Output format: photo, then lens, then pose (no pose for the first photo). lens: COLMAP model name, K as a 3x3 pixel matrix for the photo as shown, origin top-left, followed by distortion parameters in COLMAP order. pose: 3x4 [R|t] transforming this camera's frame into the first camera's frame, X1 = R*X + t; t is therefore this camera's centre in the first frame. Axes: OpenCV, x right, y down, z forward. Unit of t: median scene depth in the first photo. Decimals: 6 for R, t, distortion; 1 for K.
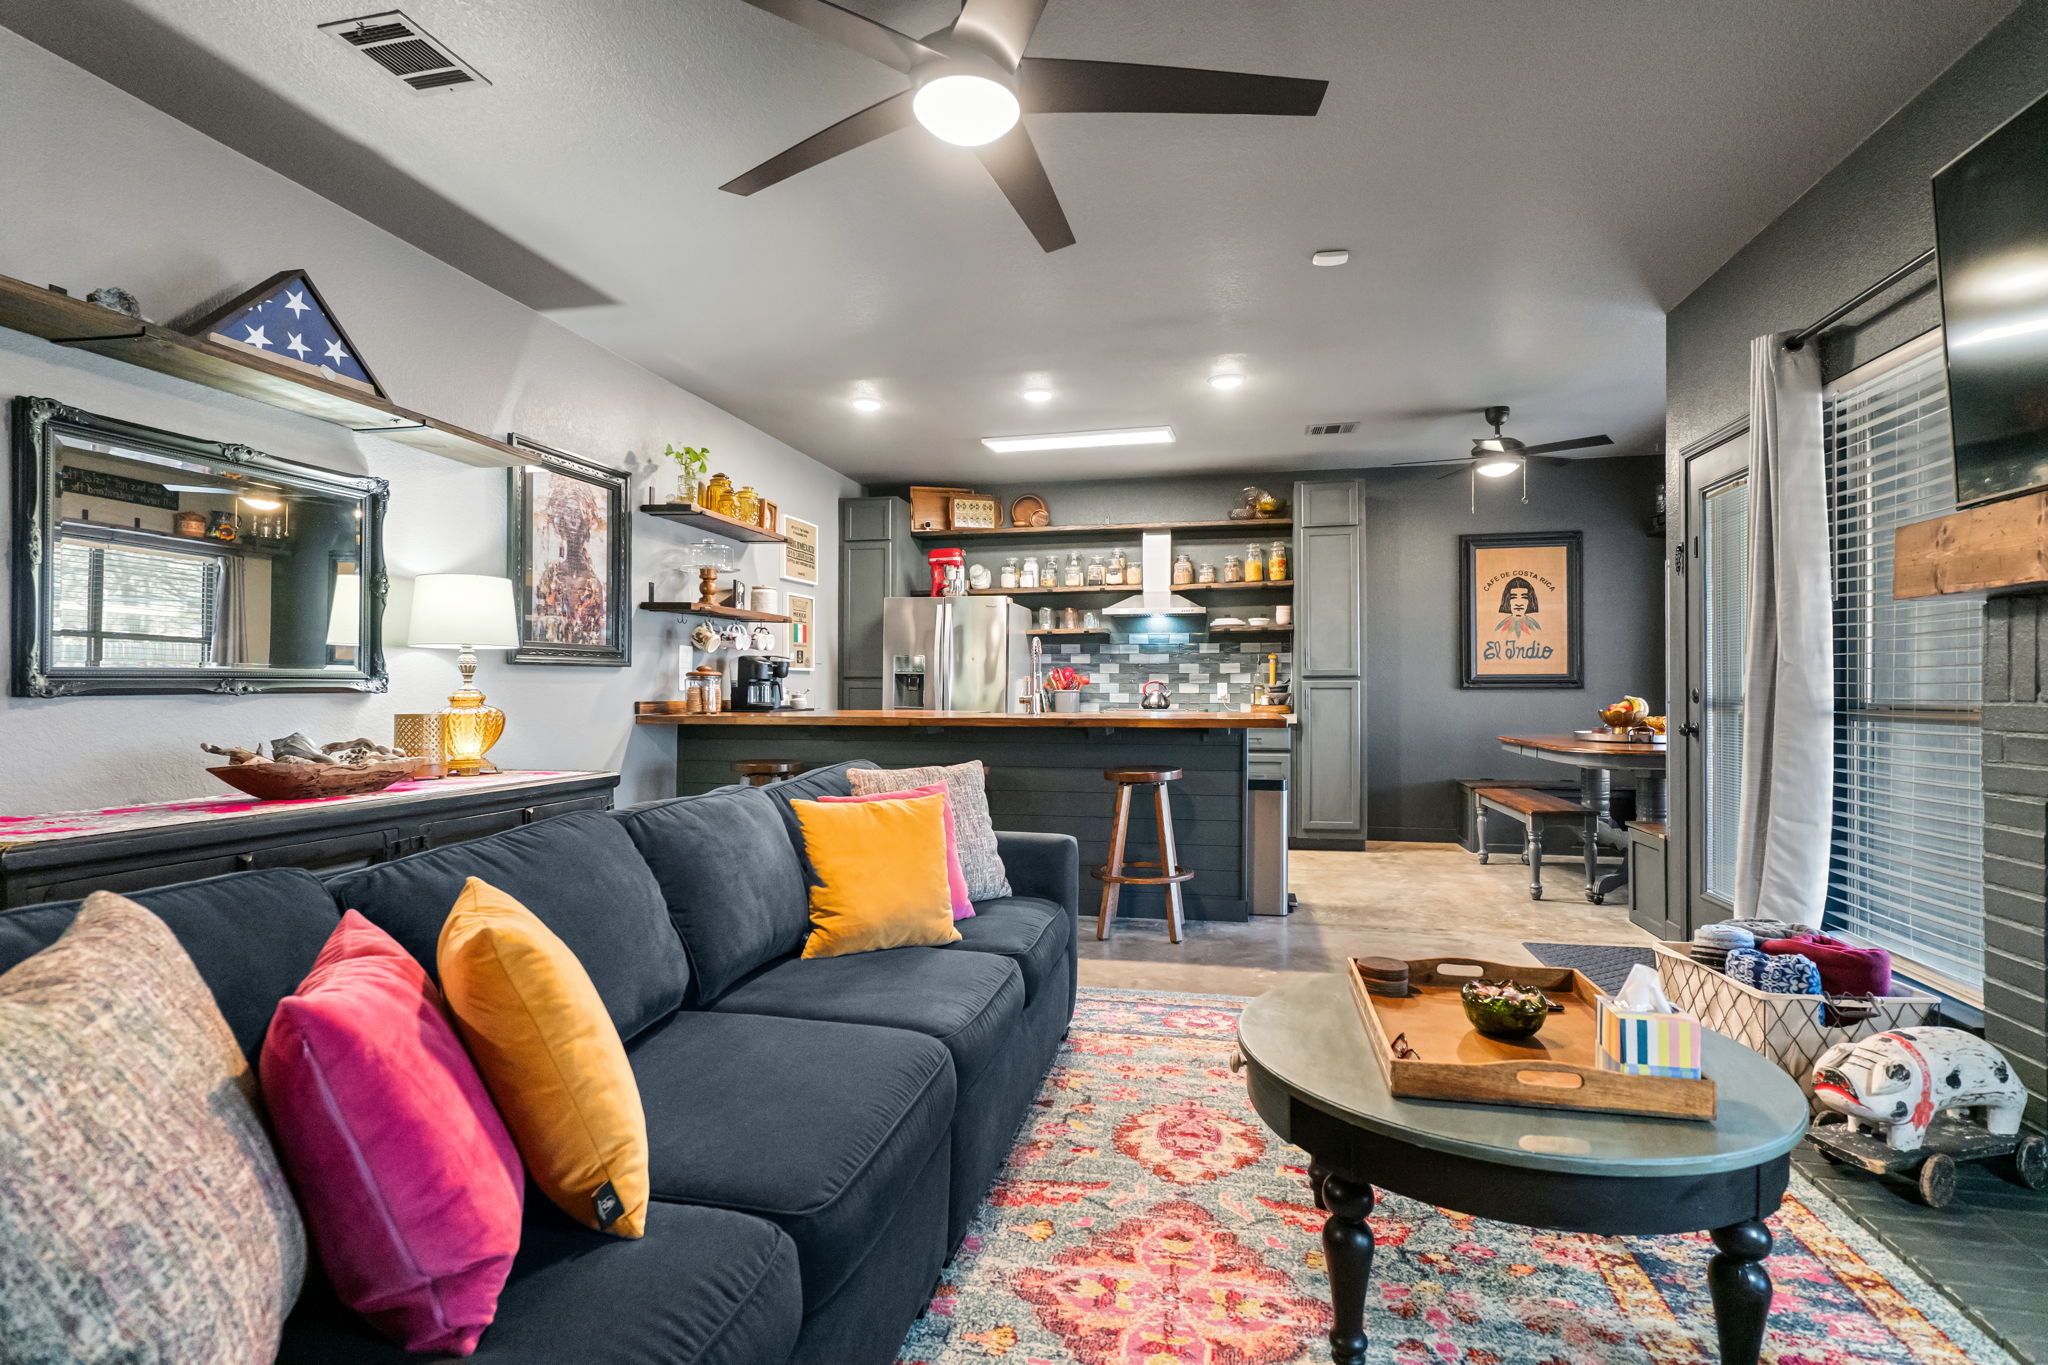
lens RADIAL K [[989.6, 0, 1031.5], [0, 989.6, 683.7], [0, 0, 1]] dist [0.002347, -0.001078]
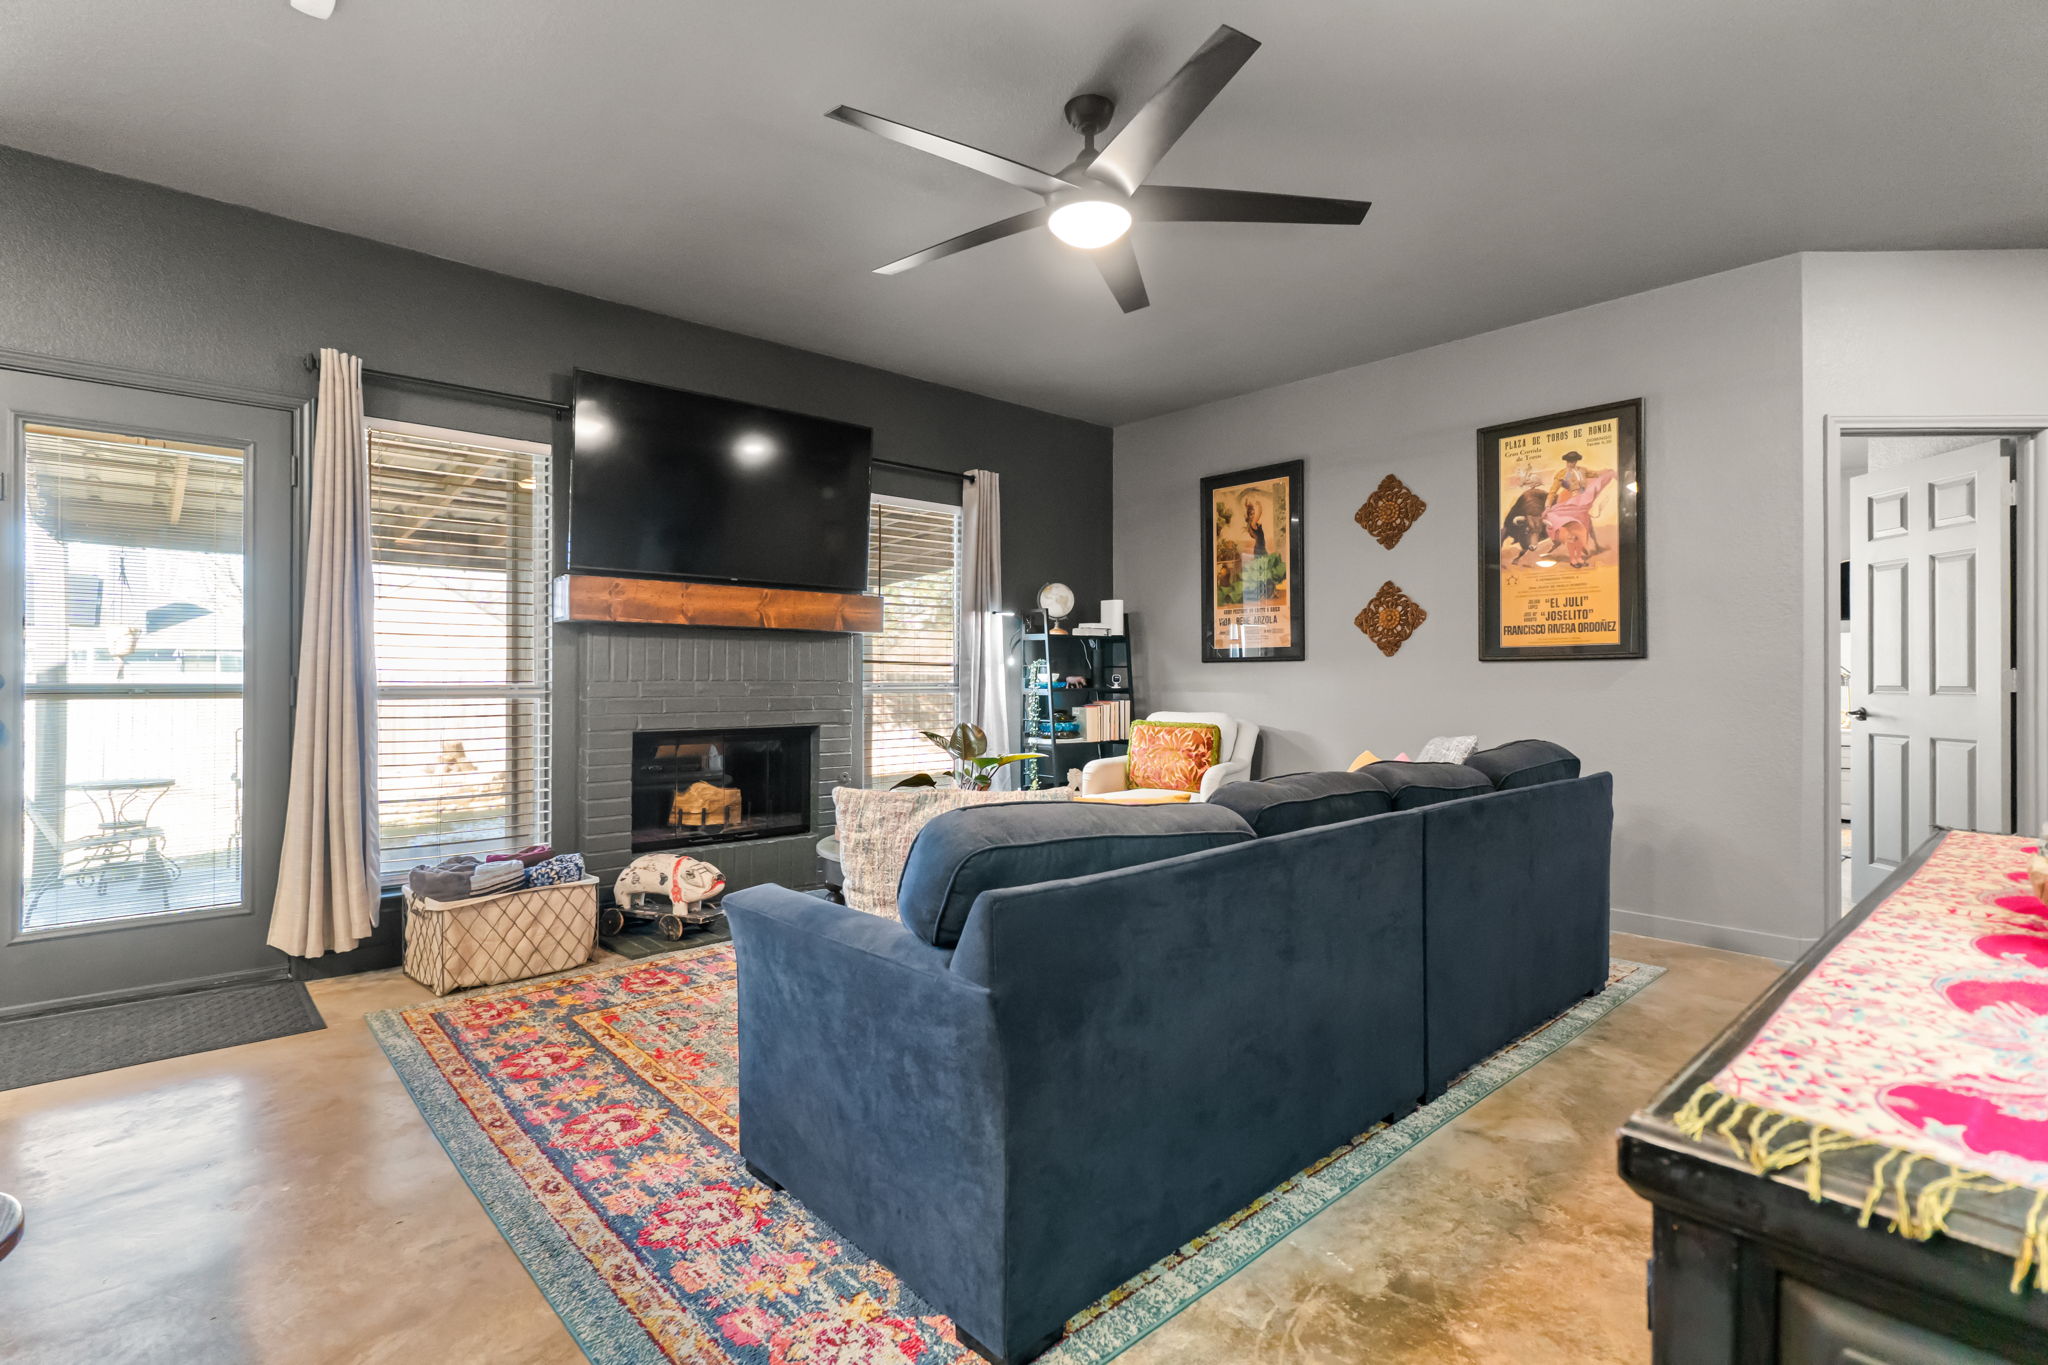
lens RADIAL K [[989.6, 0, 1025.5], [0, 989.6, 673.7], [0, 0, 1]] dist [0.002347, -0.001078]
pose [[-0.814973, 0.001686, 0.579496, -0.247627], [-0.004152, 0.999953, -0.008747, 0.005417], [-0.579484, -0.009534, -0.814928, 0.699734]]
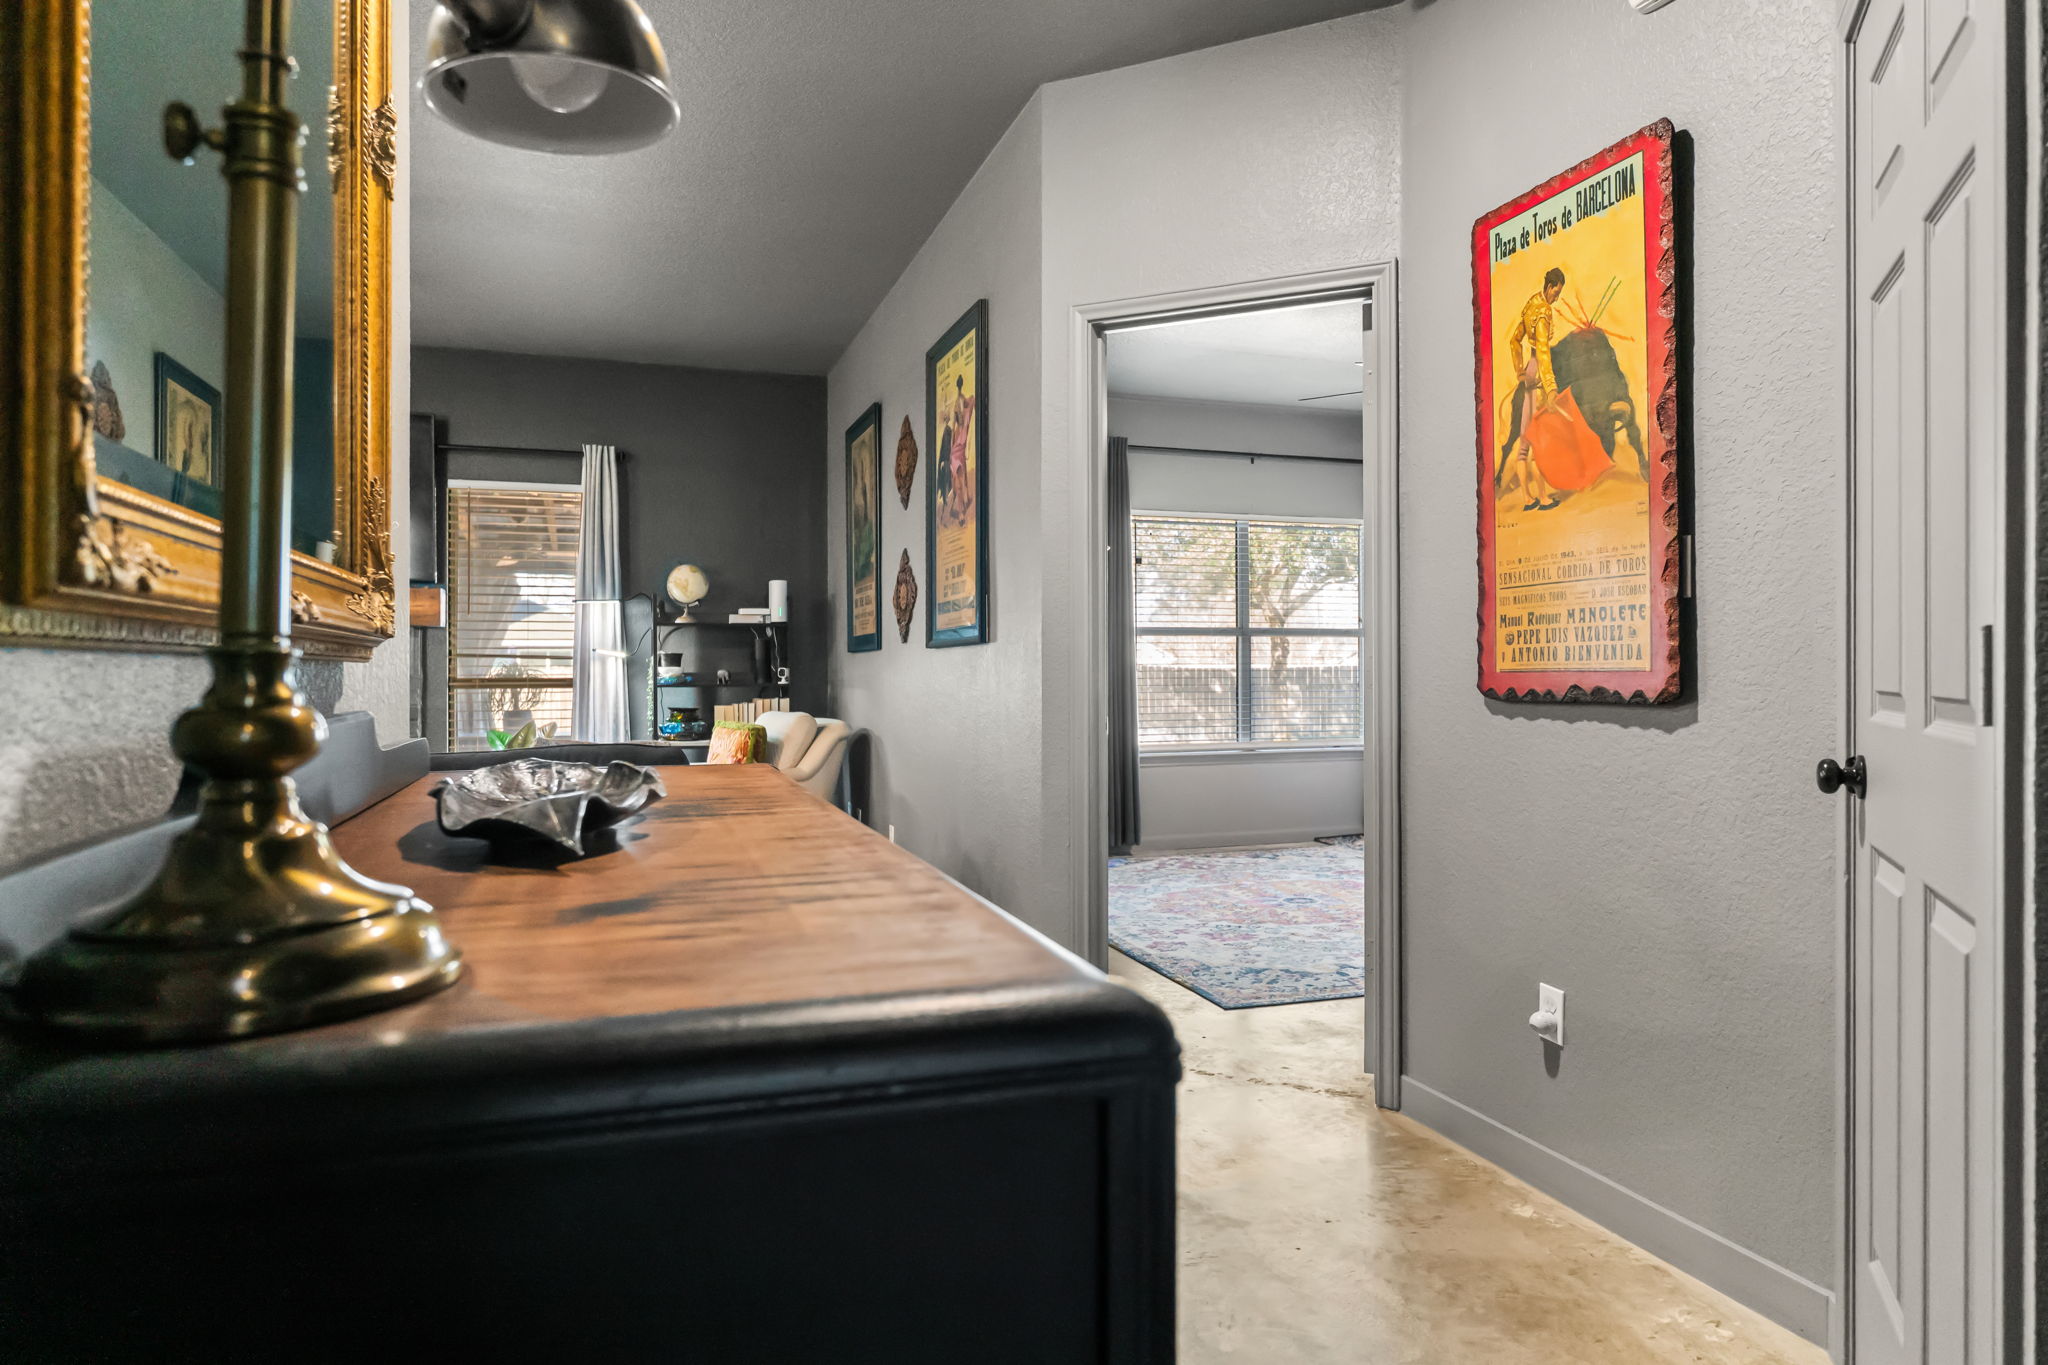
lens RADIAL K [[1233.6, 0, 1038.4], [0, 1233.6, 673.5], [0, 0, 1]] dist [-0.014054, 0.000820]
pose [[-0.523298, 0.001257, 0.852149, -0.719692], [-0.003027, 0.999990, -0.003334, 0.005094], [-0.852145, -0.004324, -0.523289, 0.248590]]
